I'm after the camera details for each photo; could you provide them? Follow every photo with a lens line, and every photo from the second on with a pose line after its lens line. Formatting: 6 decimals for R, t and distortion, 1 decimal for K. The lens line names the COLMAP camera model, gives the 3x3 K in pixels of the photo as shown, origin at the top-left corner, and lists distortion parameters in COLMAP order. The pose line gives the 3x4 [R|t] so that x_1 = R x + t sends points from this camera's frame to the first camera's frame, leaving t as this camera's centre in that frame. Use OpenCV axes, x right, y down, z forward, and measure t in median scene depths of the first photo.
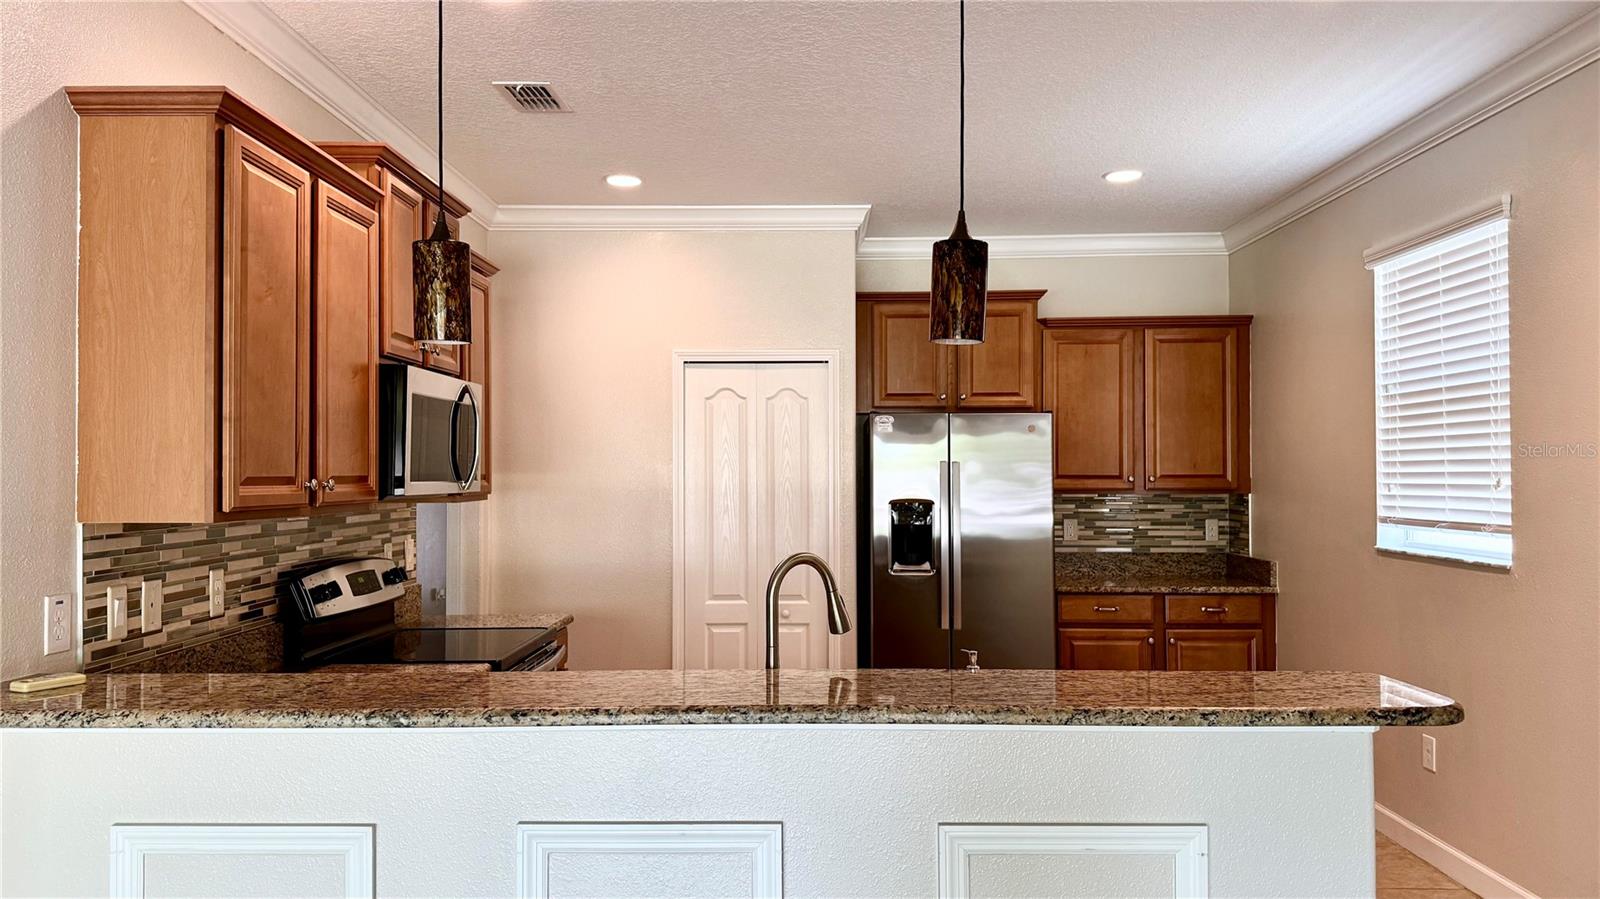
lens RADIAL K [[1138.2, 0, 807.2], [0, 1138.2, 452.0], [0, 0, 1]] dist [0.058969, -0.044861]
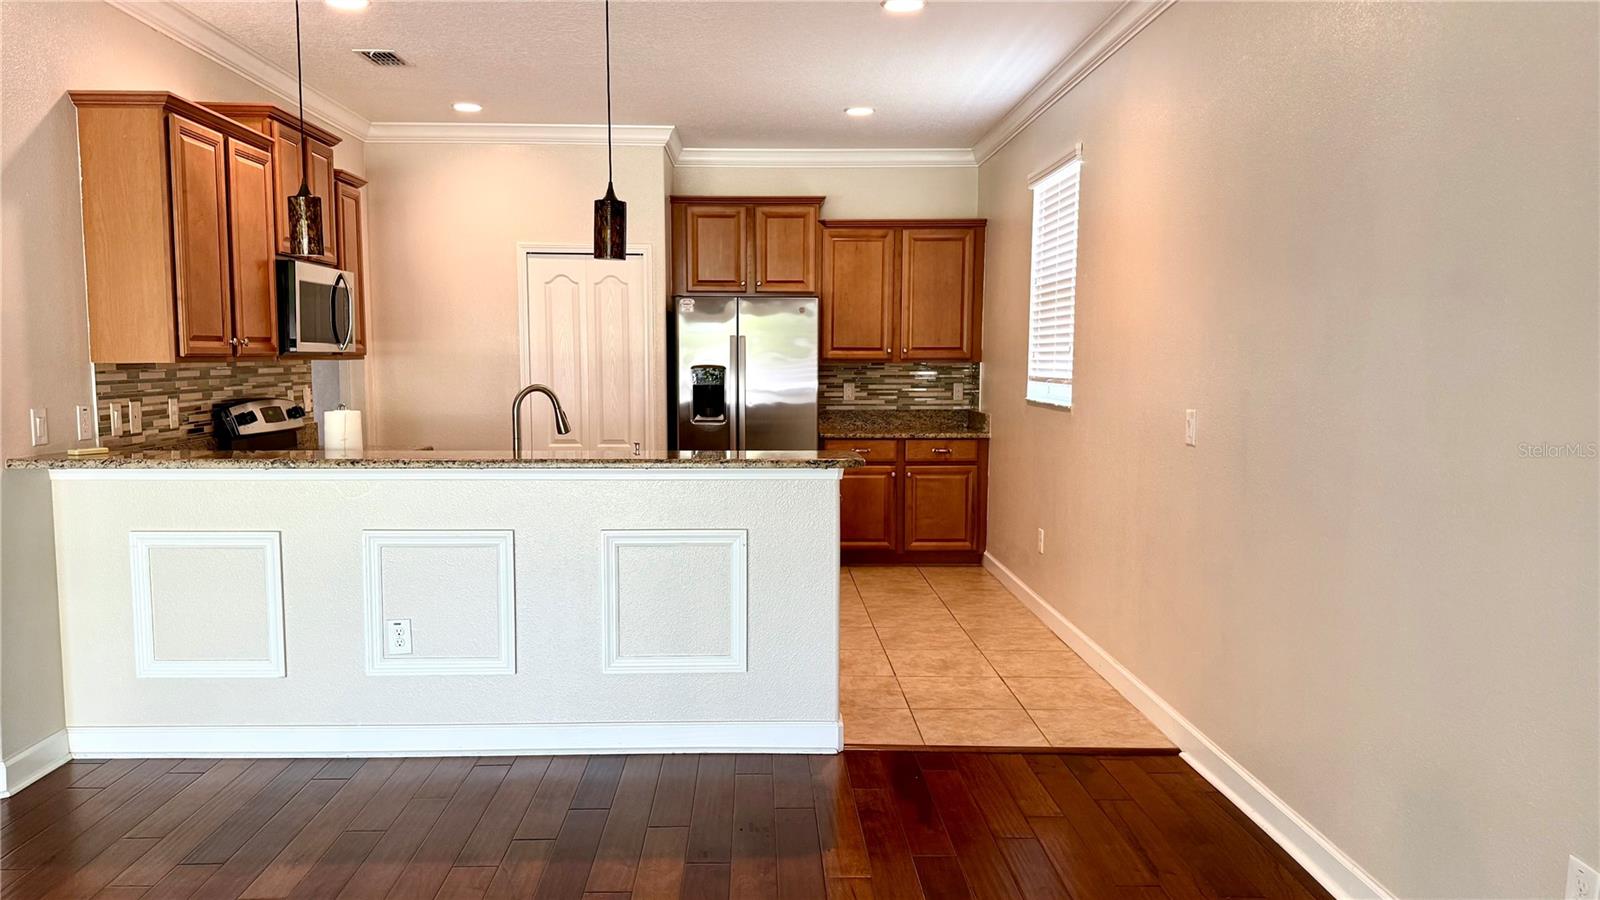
lens RADIAL K [[1190.7, 0, 782.6], [0, 1190.7, 468.6], [0, 0, 1]] dist [0.048235, -0.043537]
pose [[0.999633, 0.003267, 0.026910, 0.167921], [-0.006310, 0.993484, 0.113794, 0.005835], [-0.026363, -0.113922, 0.993140, -0.408283]]
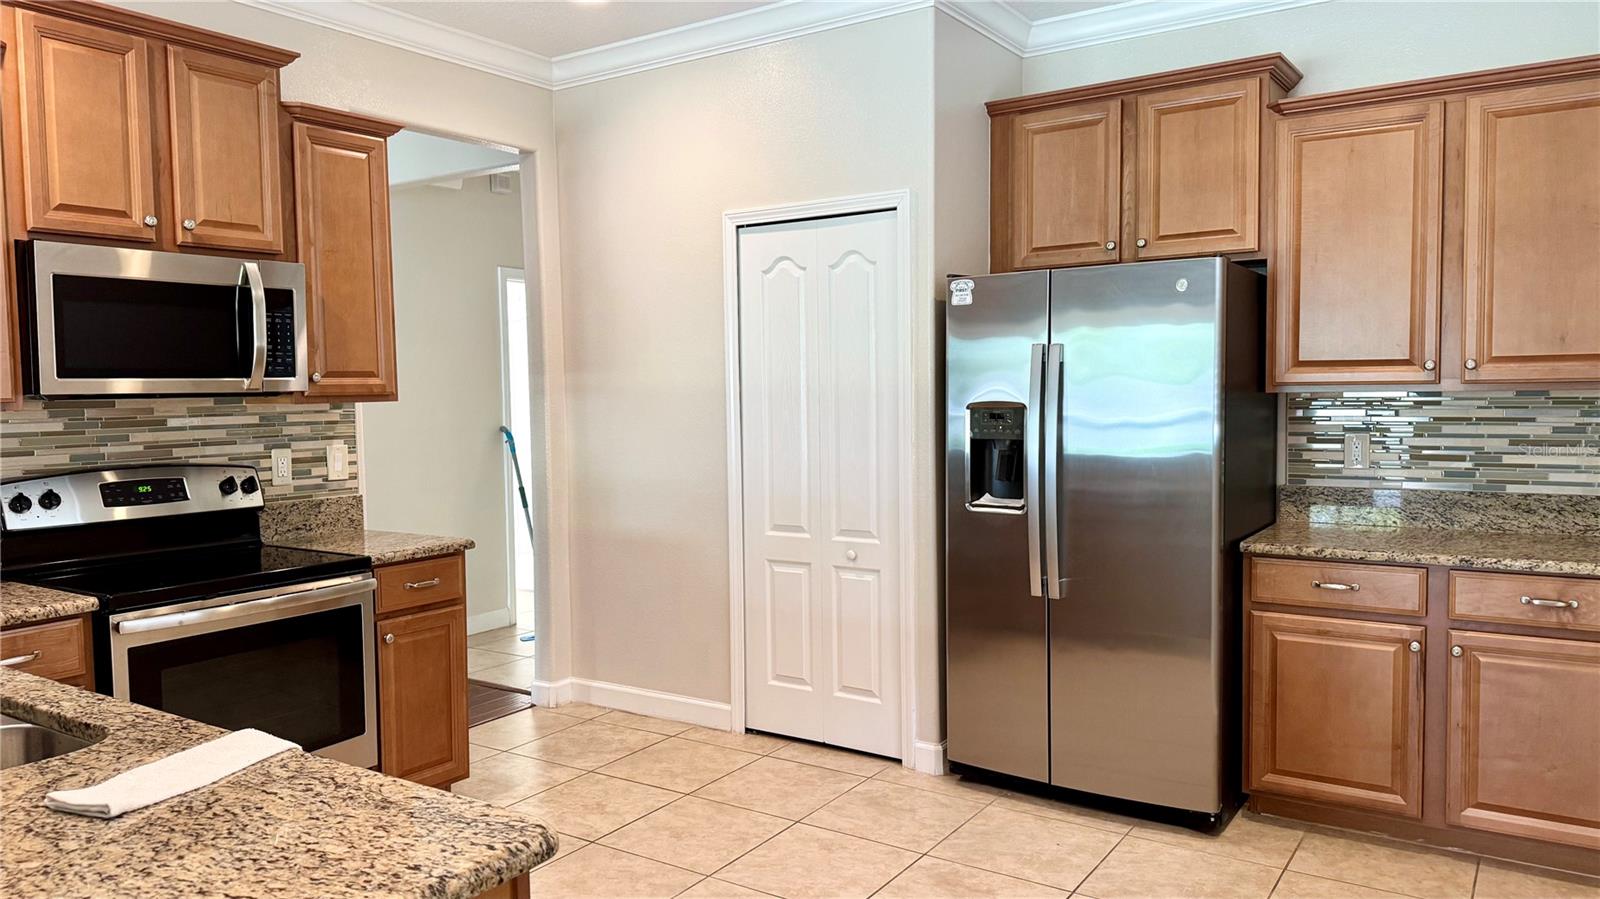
lens RADIAL K [[1190.7, 0, 725.3], [0, 1190.7, 449.5], [0, 0, 1]] dist [0.048235, -0.043537]
pose [[0.821469, 0.021779, -0.569837, 0.434039], [0.023770, 0.997094, 0.072376, 0.018017], [0.569758, -0.072999, 0.818564, 0.386411]]
